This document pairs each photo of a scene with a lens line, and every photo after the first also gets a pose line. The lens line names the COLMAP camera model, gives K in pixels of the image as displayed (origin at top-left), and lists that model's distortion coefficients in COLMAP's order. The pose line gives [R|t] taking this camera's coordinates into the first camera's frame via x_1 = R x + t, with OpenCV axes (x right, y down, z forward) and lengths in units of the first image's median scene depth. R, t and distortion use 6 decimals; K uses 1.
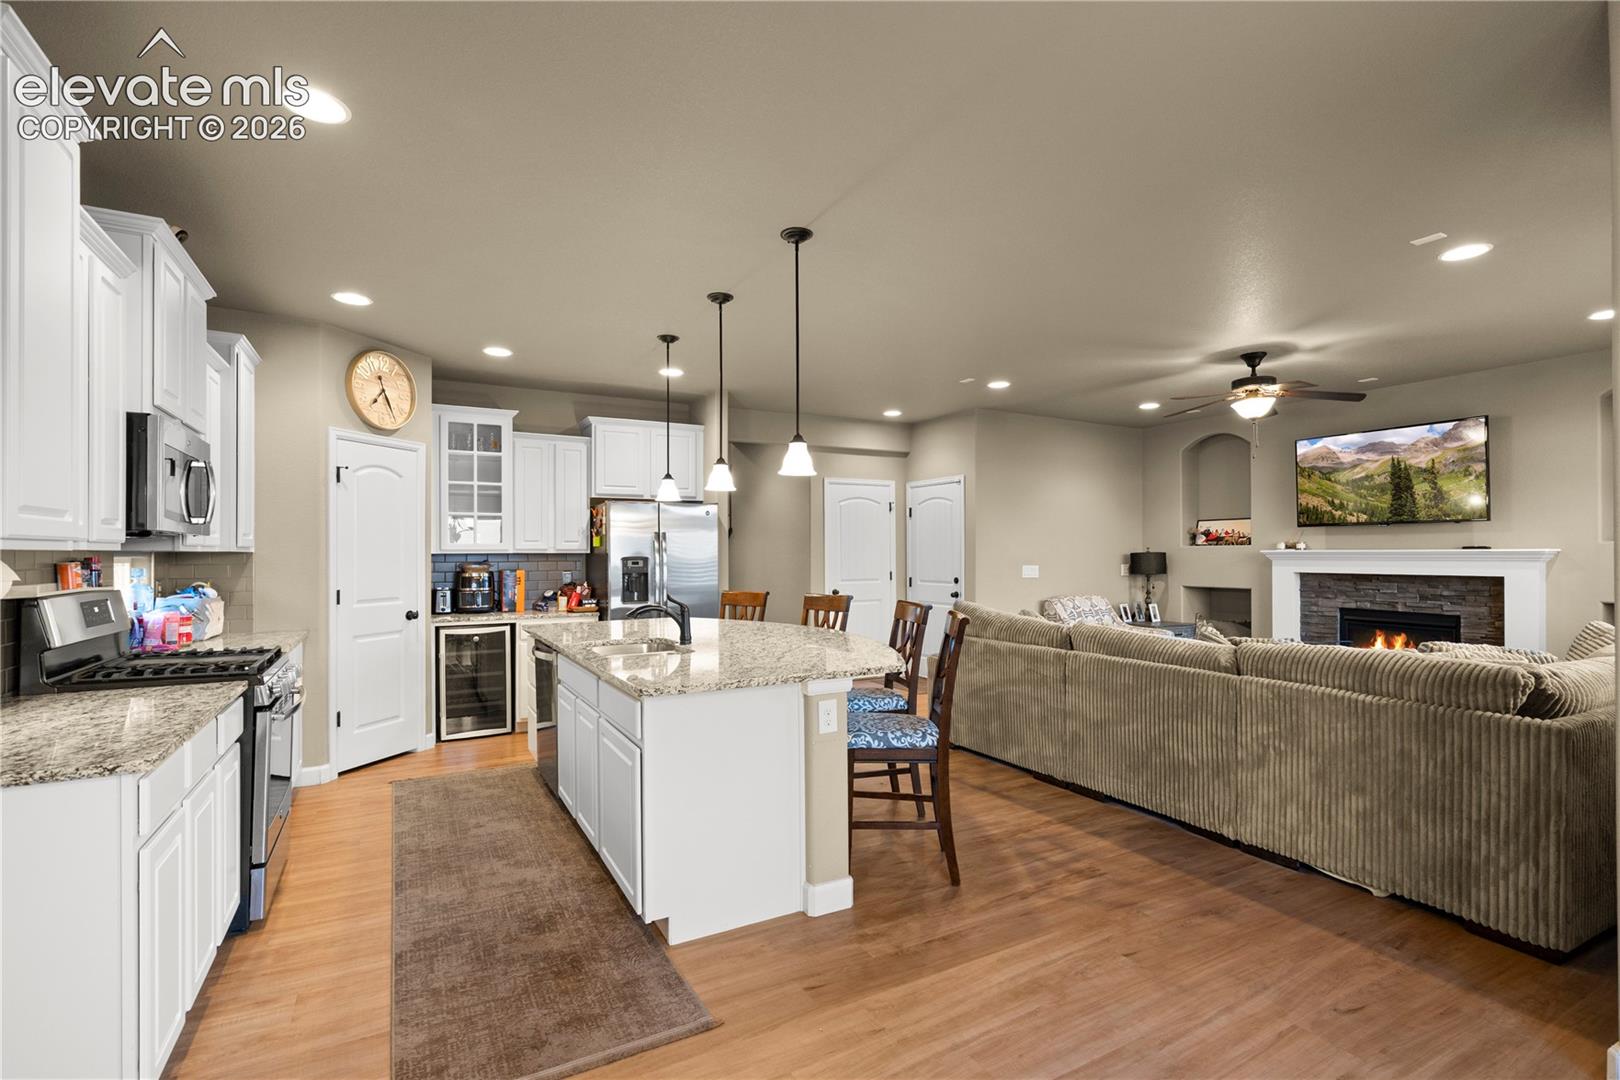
lens RADIAL K [[749.3, 0, 804.2], [0, 749.3, 549.4], [0, 0, 1]] dist [-0.002175, 0.000596]
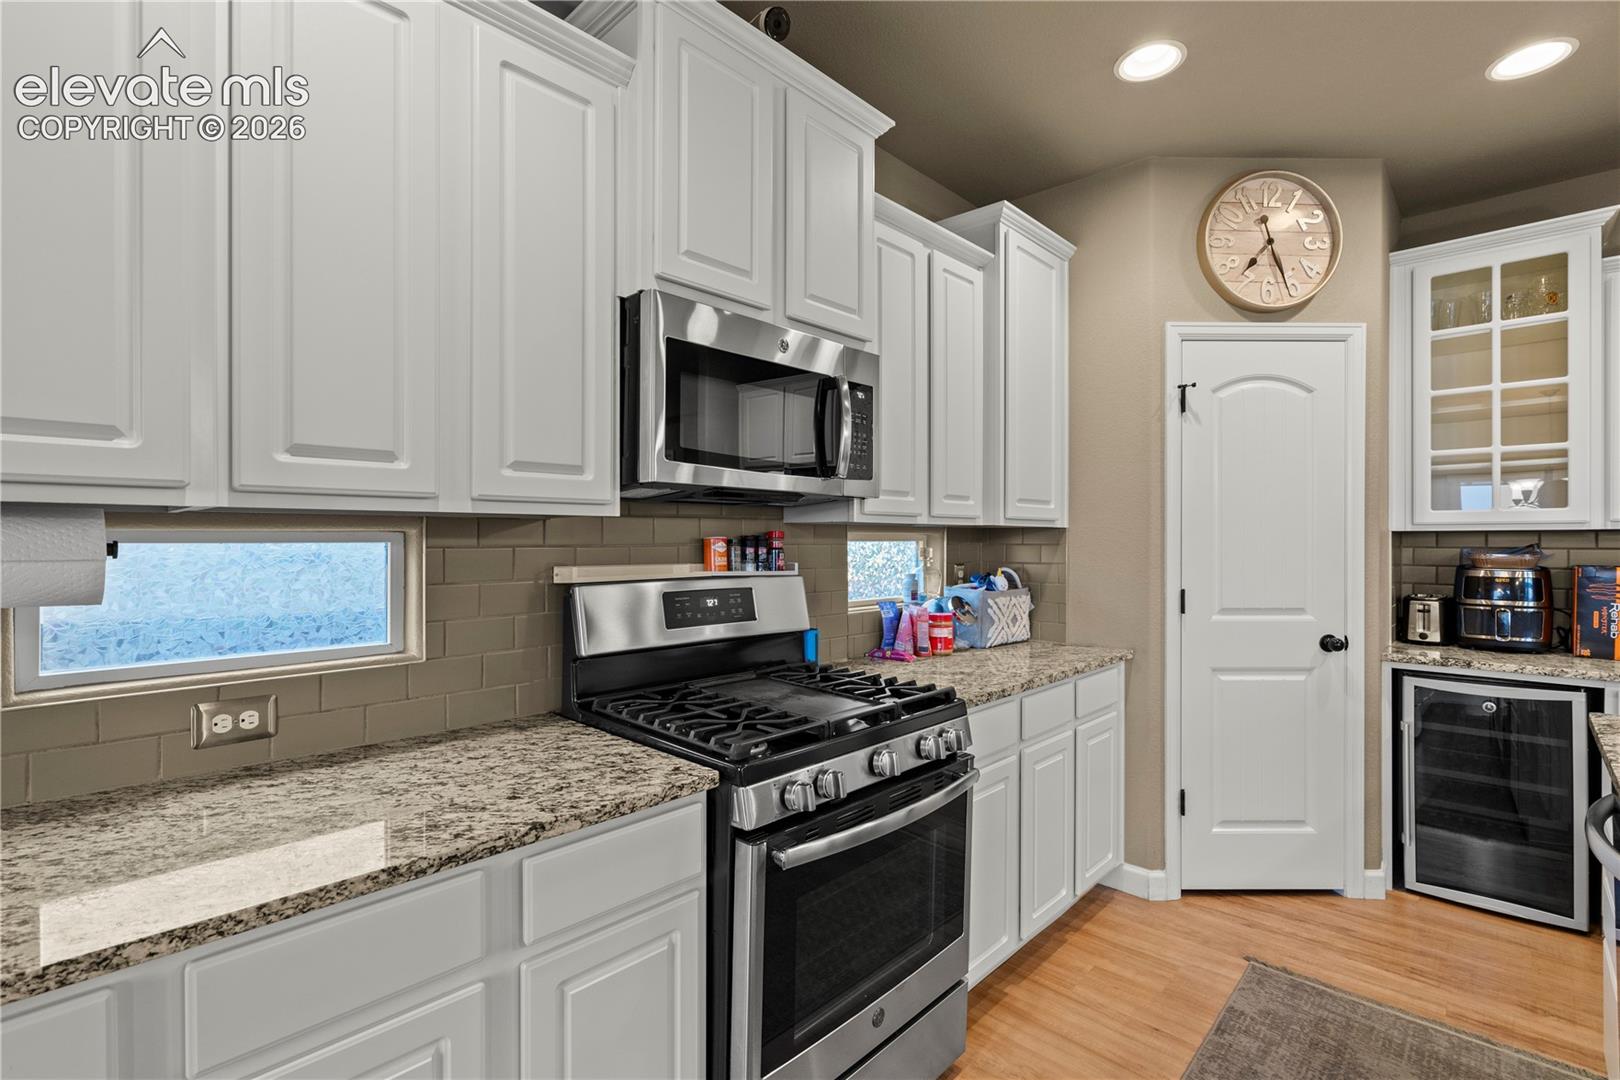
lens RADIAL K [[738.9, 0, 810.0], [0, 738.9, 540.0], [0, 0, 1]] dist [-0.001887, 0.000025]
pose [[0.306941, 0.005245, -0.951714, -0.114611], [0.002649, 0.999976, 0.006365, 0.007386], [0.951725, -0.004475, 0.306920, 0.414684]]
